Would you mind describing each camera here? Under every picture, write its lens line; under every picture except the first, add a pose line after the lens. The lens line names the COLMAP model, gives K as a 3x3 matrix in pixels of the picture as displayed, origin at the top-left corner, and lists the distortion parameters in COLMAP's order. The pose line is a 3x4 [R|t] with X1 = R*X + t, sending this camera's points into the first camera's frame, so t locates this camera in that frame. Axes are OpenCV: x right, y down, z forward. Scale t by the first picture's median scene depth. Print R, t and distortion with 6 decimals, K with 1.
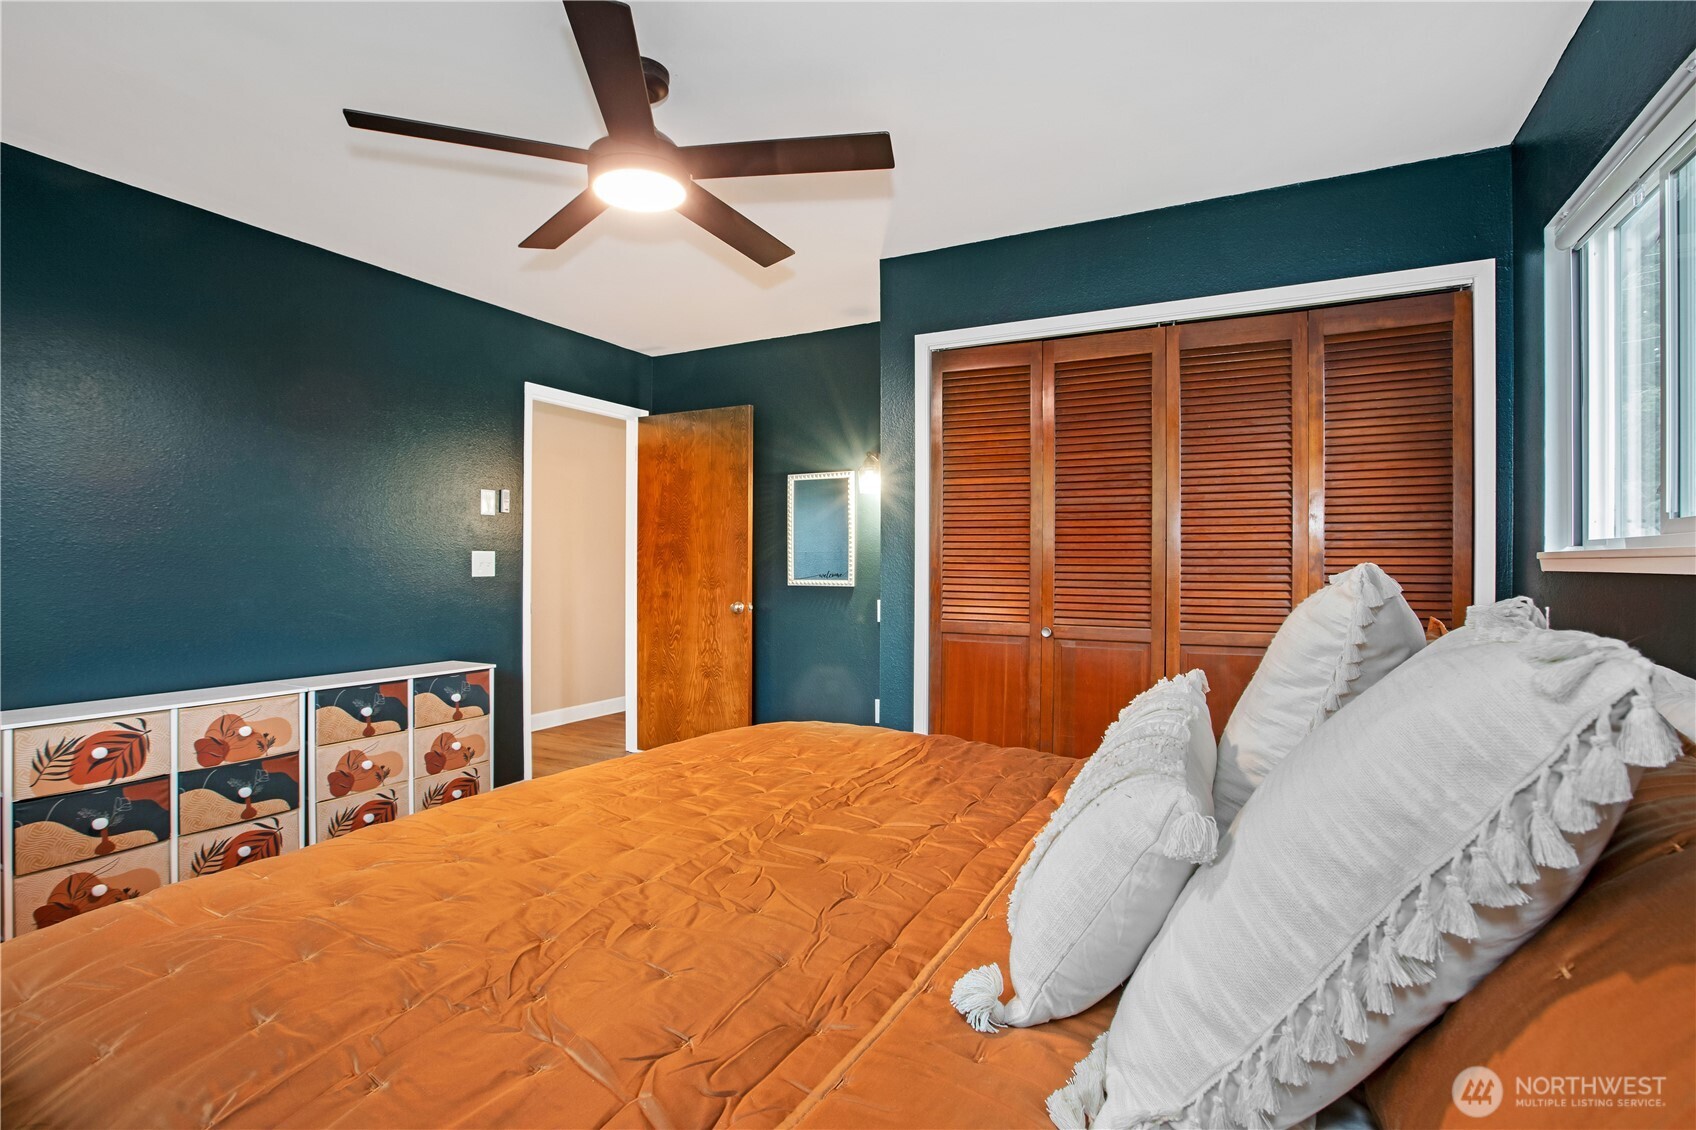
lens RADIAL K [[817.3, 0, 849.2], [0, 817.3, 571.5], [0, 0, 1]] dist [-0.053371, 0.019848]
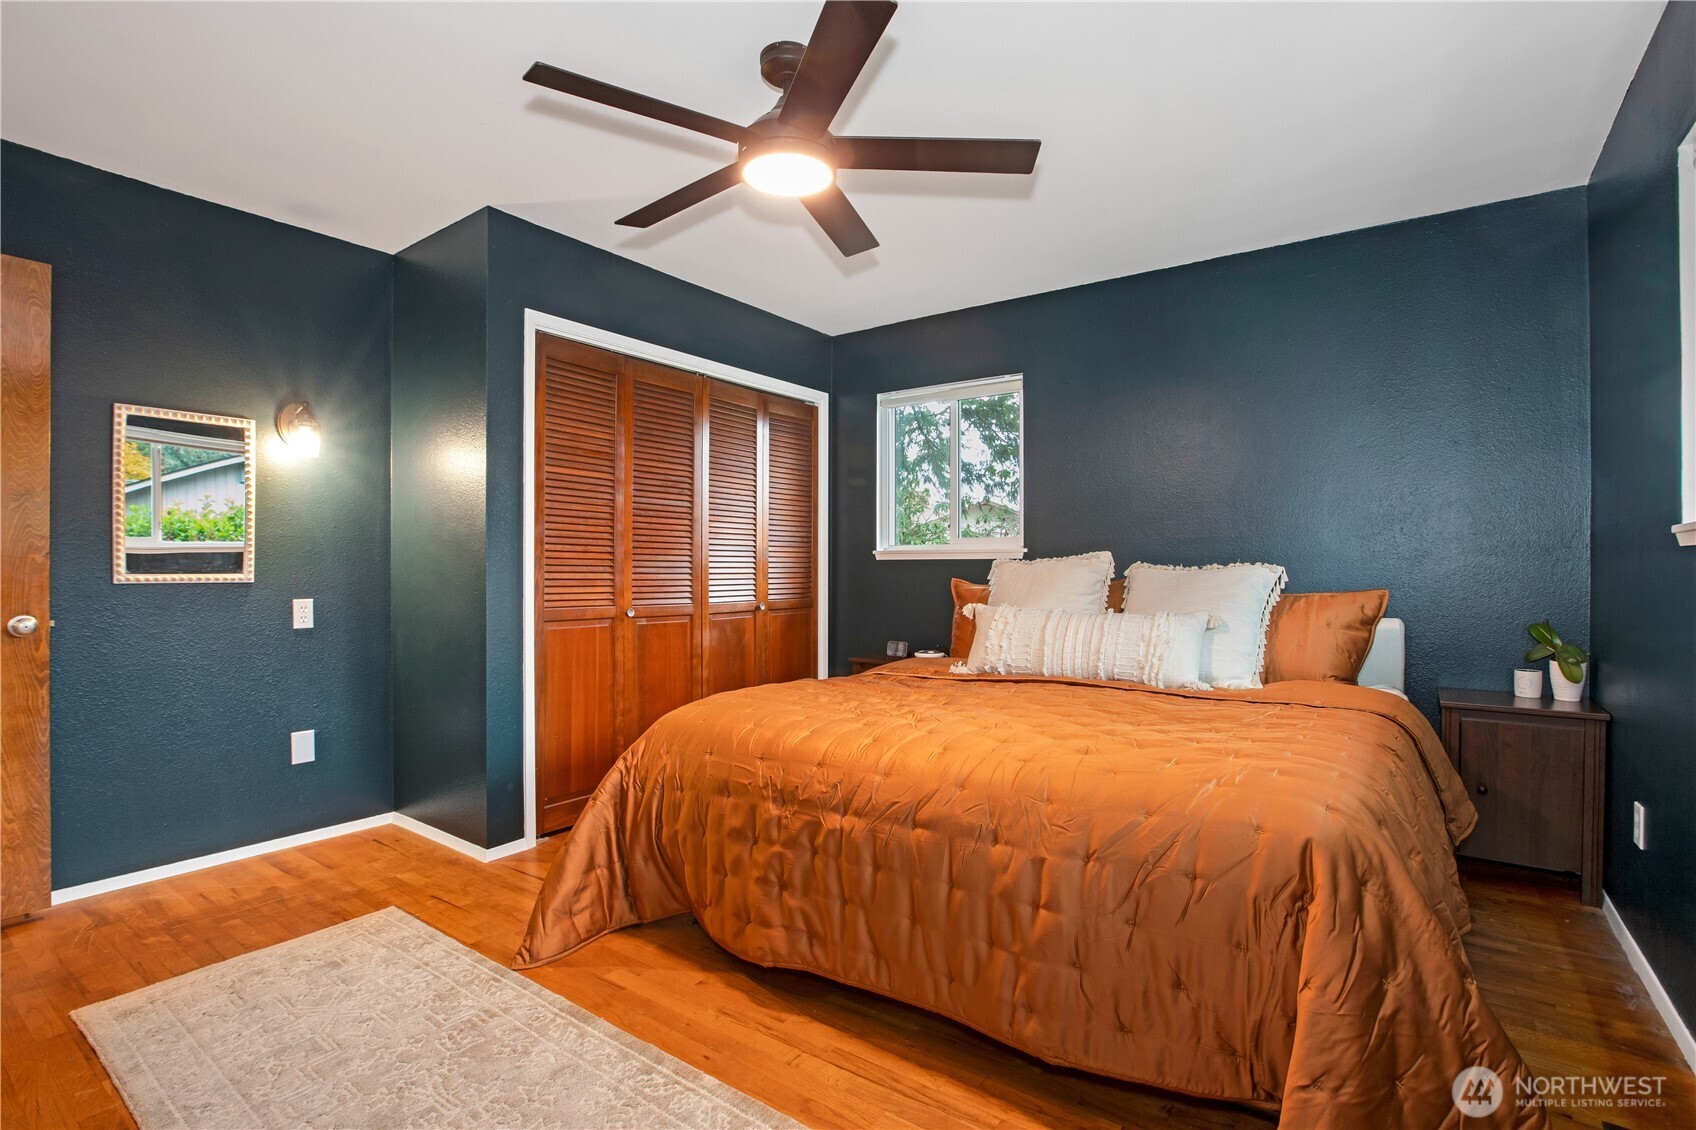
lens RADIAL K [[817.3, 0, 849.2], [0, 817.3, 571.5], [0, 0, 1]] dist [-0.053371, 0.019848]
pose [[0.124122, -0.006609, 0.992245, -0.834416], [0.006302, 0.999963, 0.005873, 0.011386], [-0.992247, 0.005524, 0.124159, 0.536673]]
